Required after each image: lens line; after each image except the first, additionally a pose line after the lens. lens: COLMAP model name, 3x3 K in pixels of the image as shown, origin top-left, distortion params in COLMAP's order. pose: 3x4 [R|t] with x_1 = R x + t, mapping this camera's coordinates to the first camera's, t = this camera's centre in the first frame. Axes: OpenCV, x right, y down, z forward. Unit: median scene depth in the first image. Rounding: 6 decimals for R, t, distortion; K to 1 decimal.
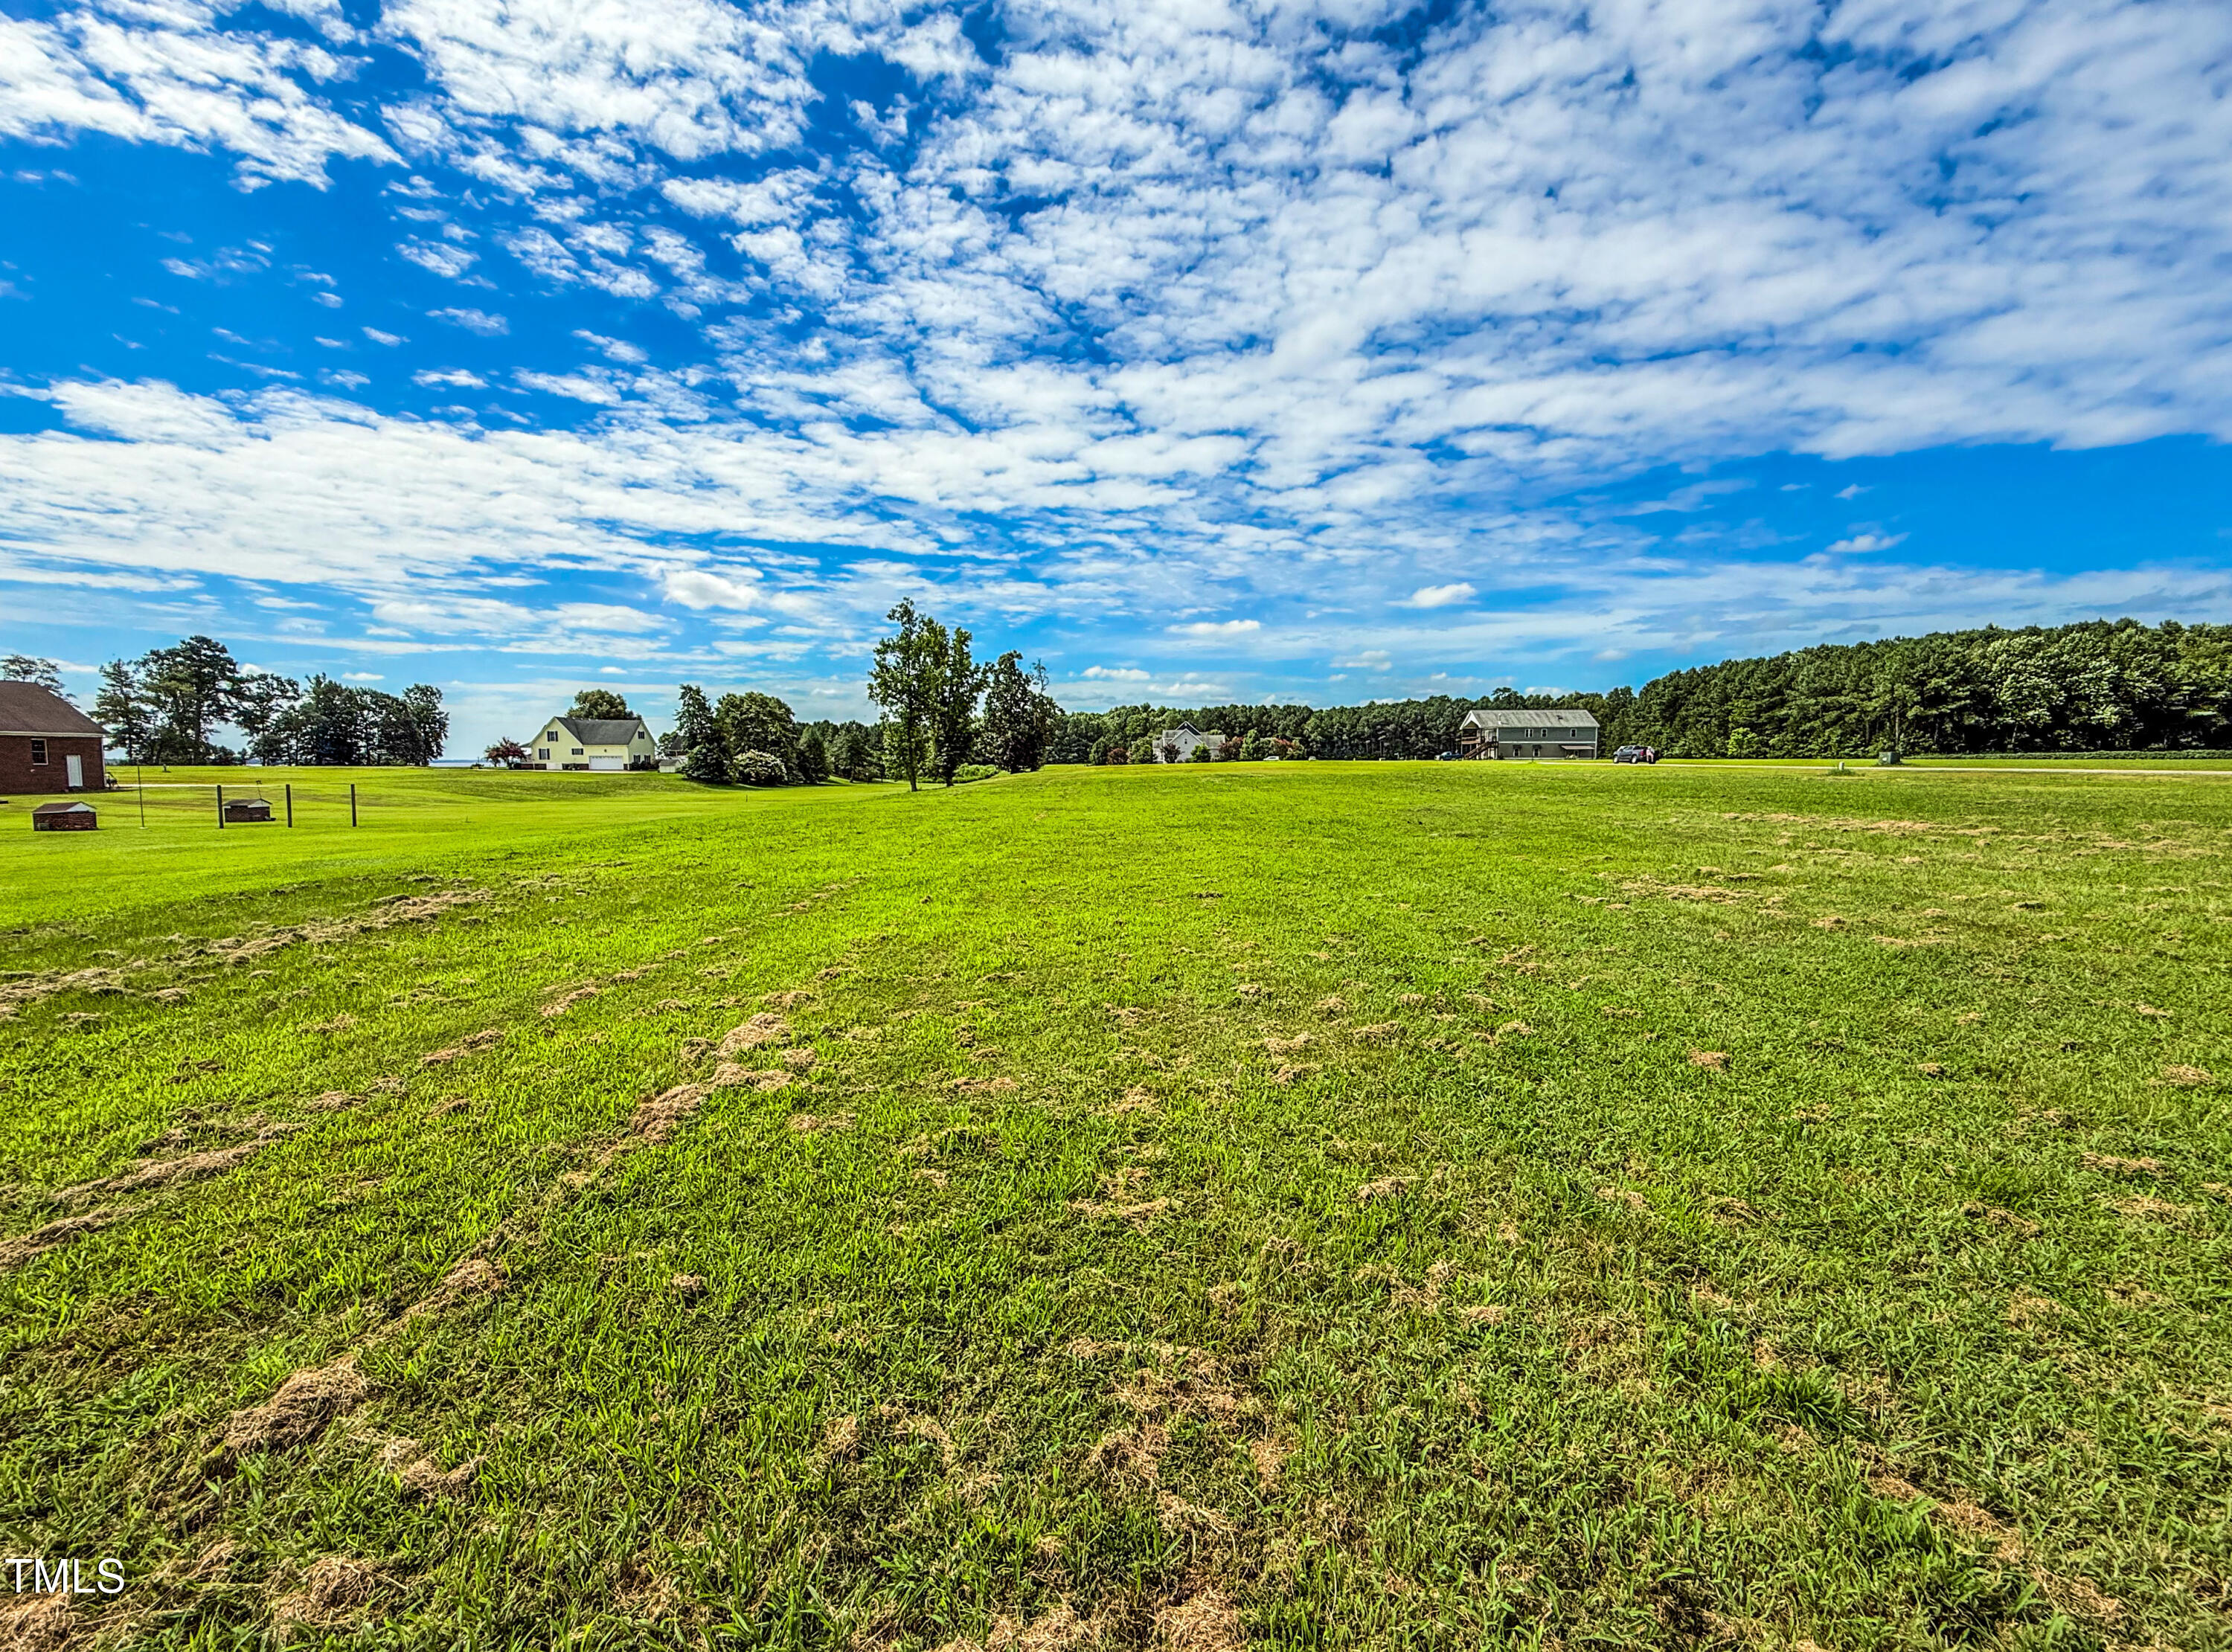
lens RADIAL K [[911.3, 0, 1148.4], [0, 911.3, 840.7], [0, 0, 1]] dist [0.001976, -0.000129]
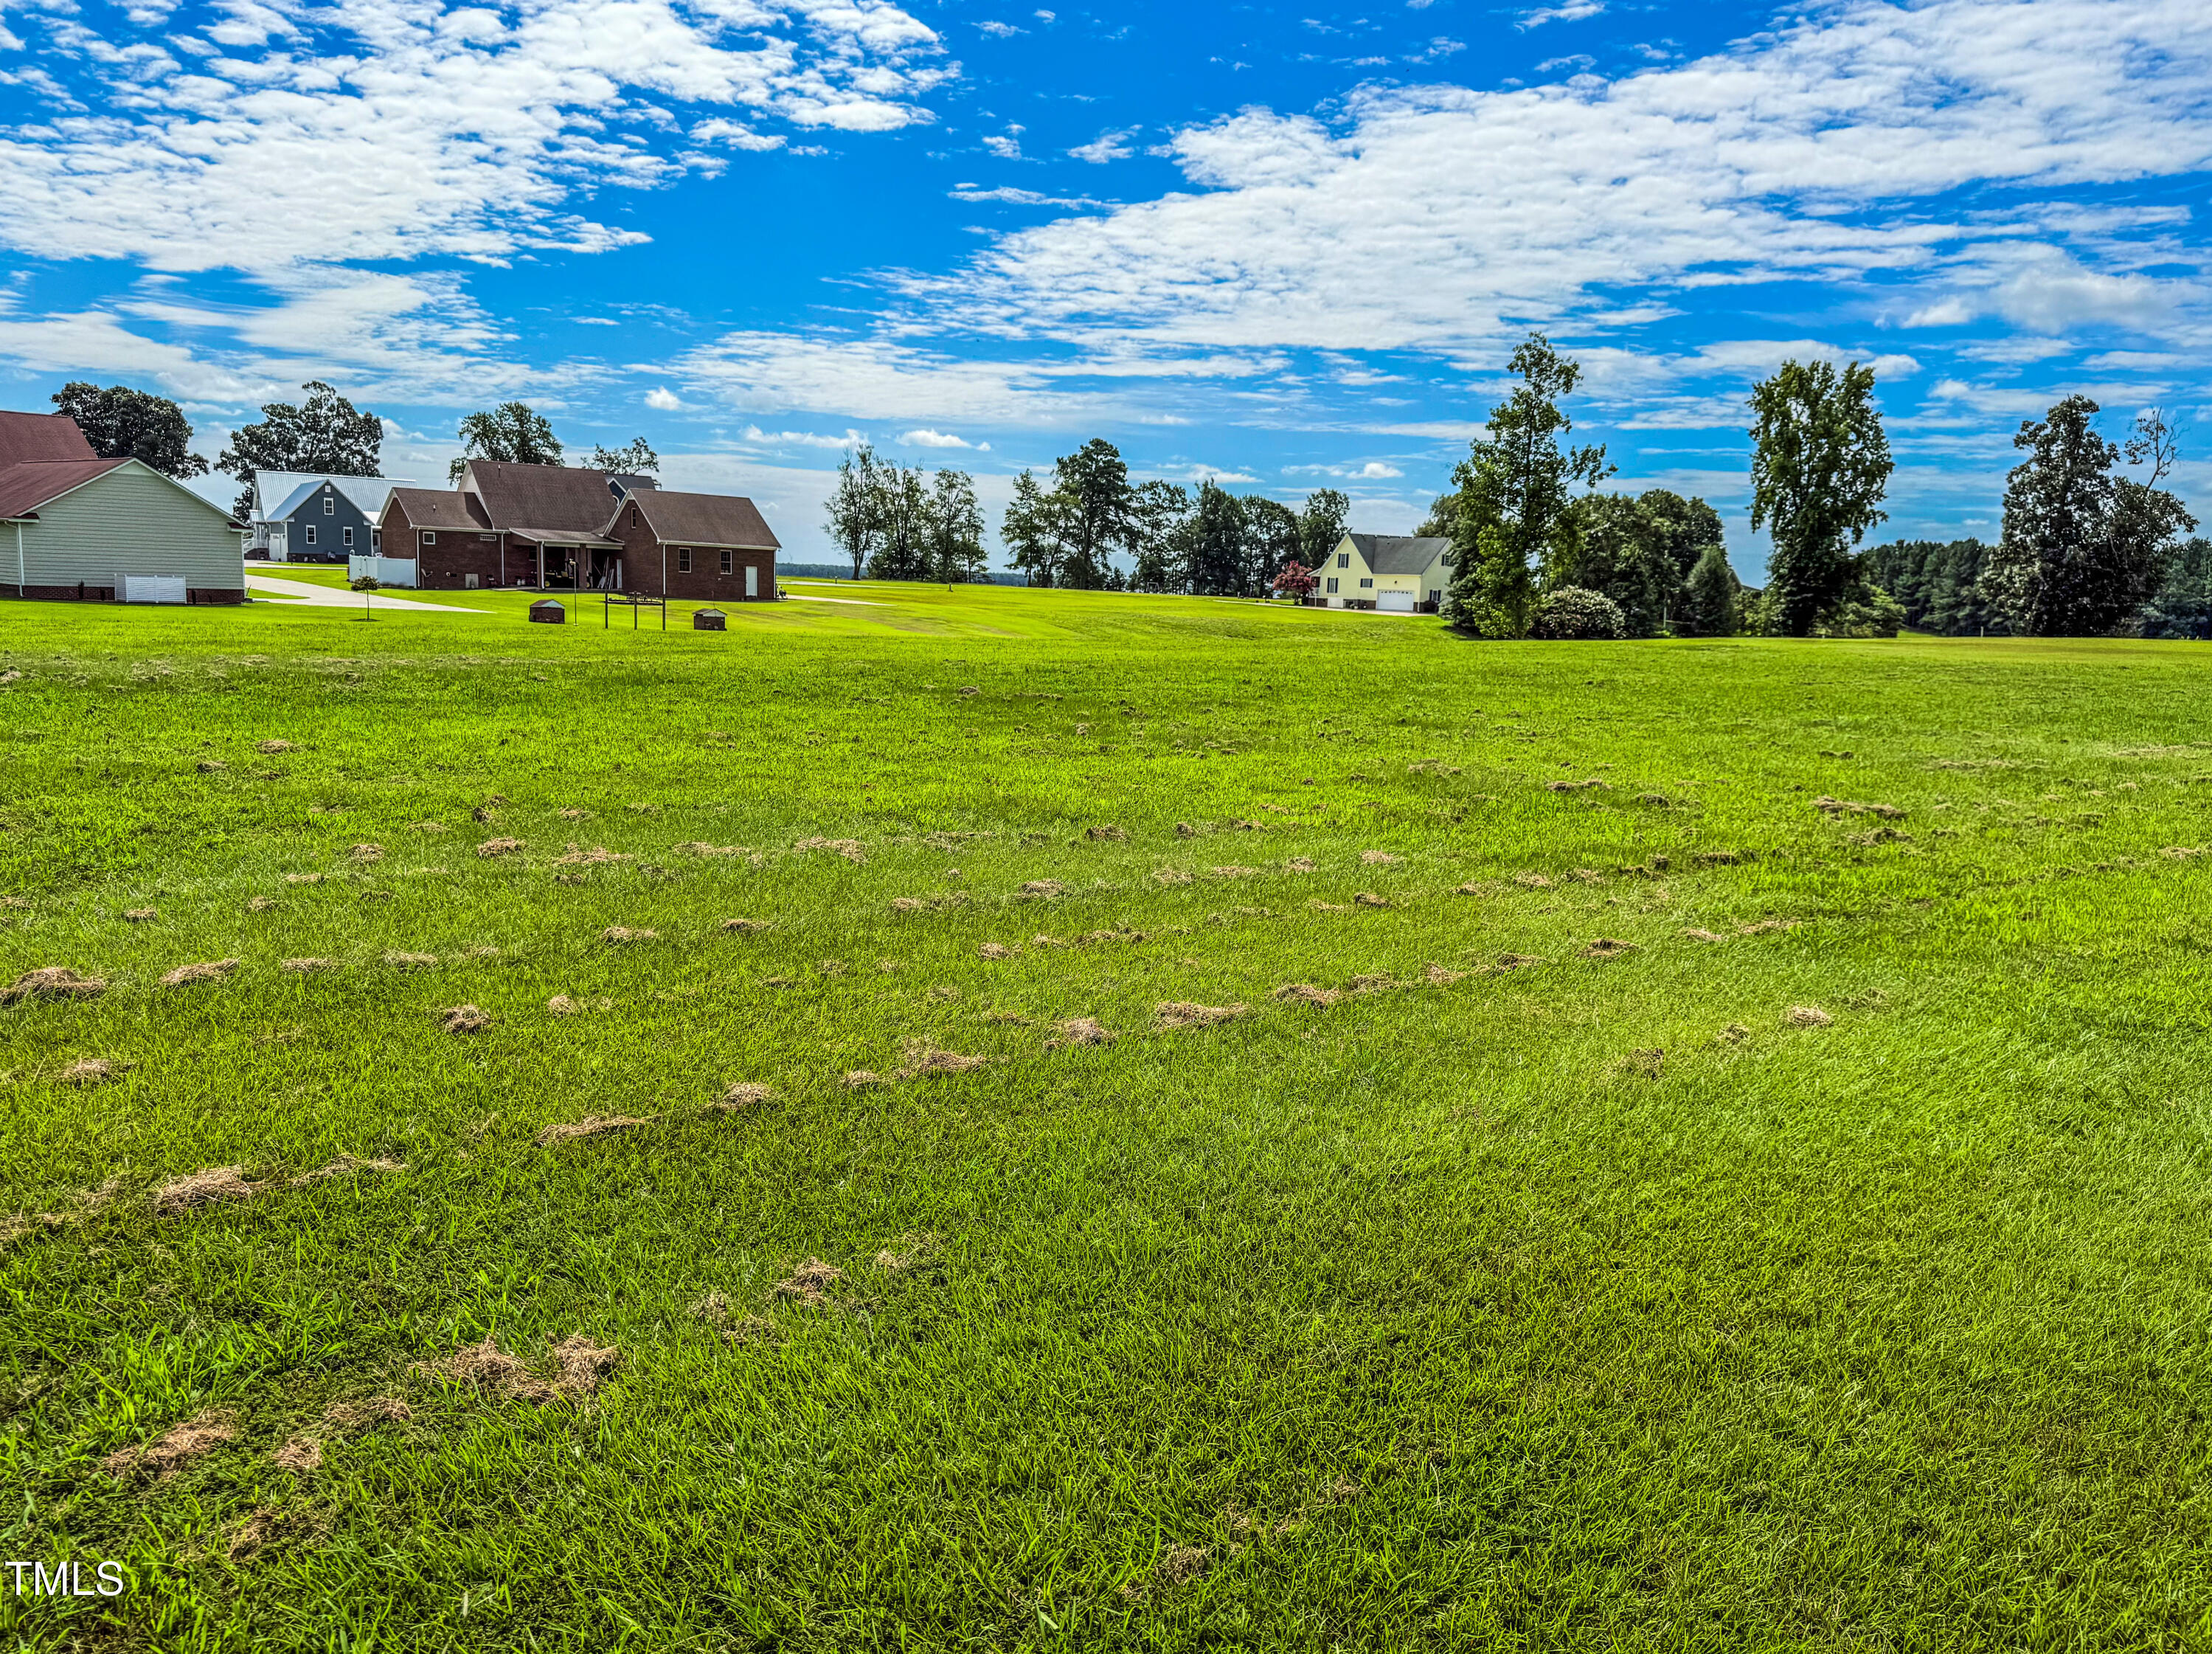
lens RADIAL K [[1651.1, 0, 1103.5], [0, 1651.1, 848.2], [0, 0, 1]] dist [0.030273, -0.045512]
pose [[0.613902, 0.147952, -0.775393, 0.203338], [-0.106900, 0.988812, 0.104038, -0.003832], [0.782111, 0.019021, 0.622849, 0.033108]]
